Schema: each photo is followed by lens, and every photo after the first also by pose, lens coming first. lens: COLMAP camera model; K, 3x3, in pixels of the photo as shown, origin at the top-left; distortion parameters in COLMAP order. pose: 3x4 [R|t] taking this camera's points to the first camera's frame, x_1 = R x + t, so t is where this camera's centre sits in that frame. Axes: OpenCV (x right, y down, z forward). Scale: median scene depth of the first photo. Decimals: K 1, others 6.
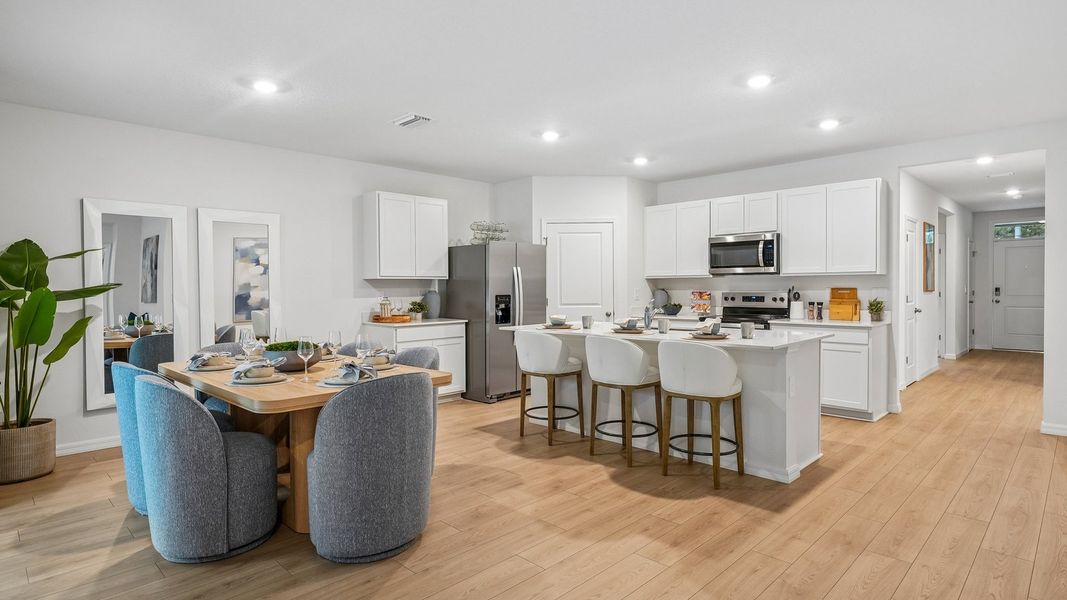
lens RADIAL K [[555.8, 0, 525.0], [0, 555.8, 295.8], [0, 0, 1]] dist [0.007414, 0.001220]
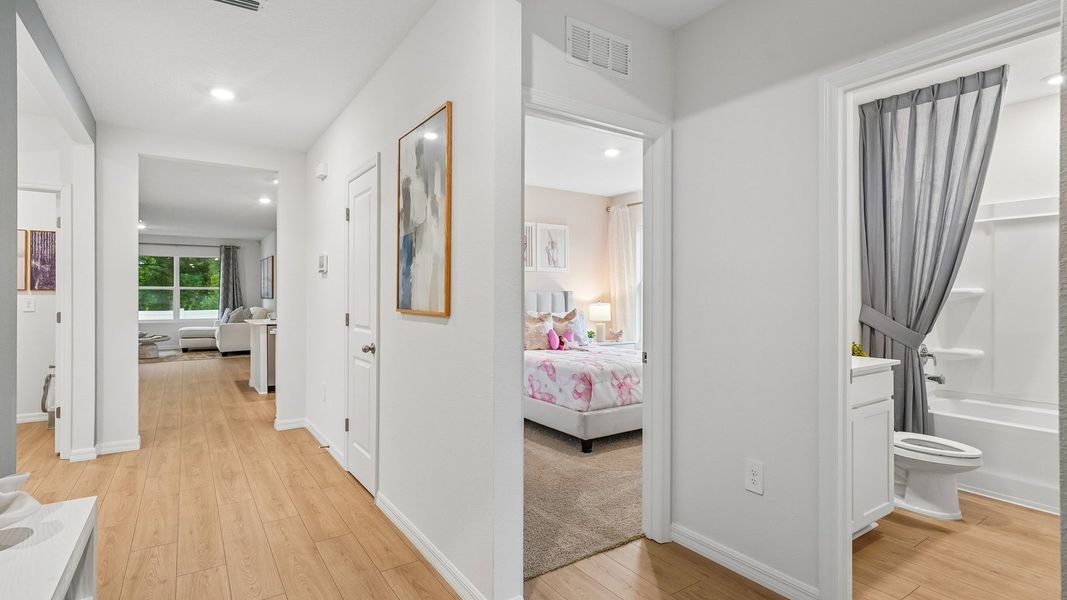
lens RADIAL K [[513.4, 0, 527.3], [0, 513.4, 295.9], [0, 0, 1]] dist [-0.000257, 0.000727]
pose [[-0.193078, 0.006130, -0.981164, 1.340941], [-0.016710, 0.999815, 0.009535, -0.031458], [0.981041, 0.018237, -0.192940, 1.470964]]
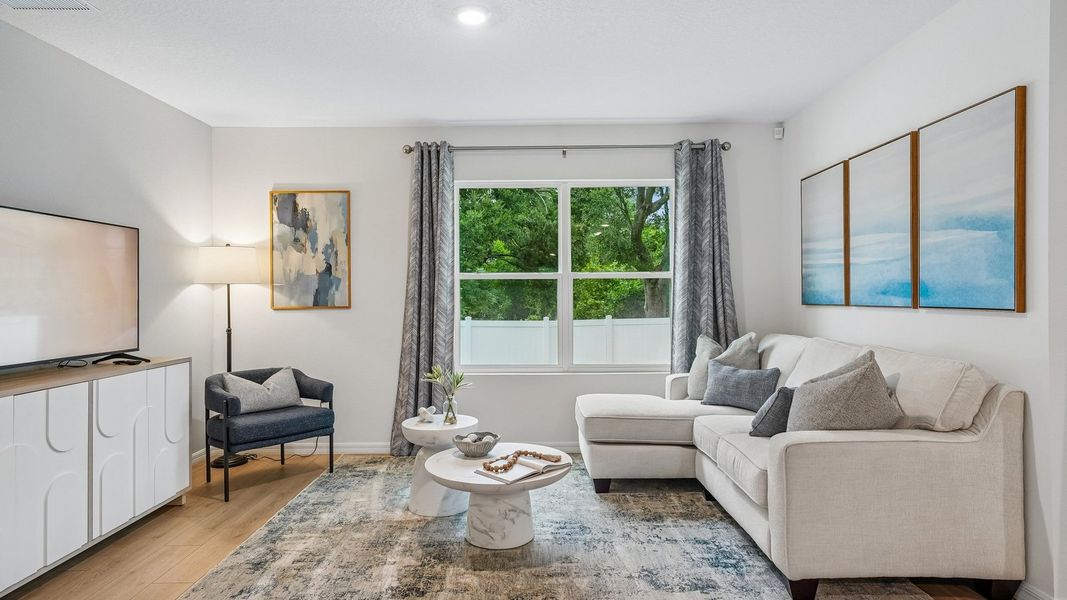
lens RADIAL K [[599.7, 0, 531.3], [0, 599.7, 296.5], [0, 0, 1]] dist [0.017347, 0.000432]
pose [[-0.706769, 0.012007, -0.707343, 0.244921], [-0.001689, 0.999824, 0.018660, -0.006391], [0.707442, 0.014383, -0.706625, 0.280591]]
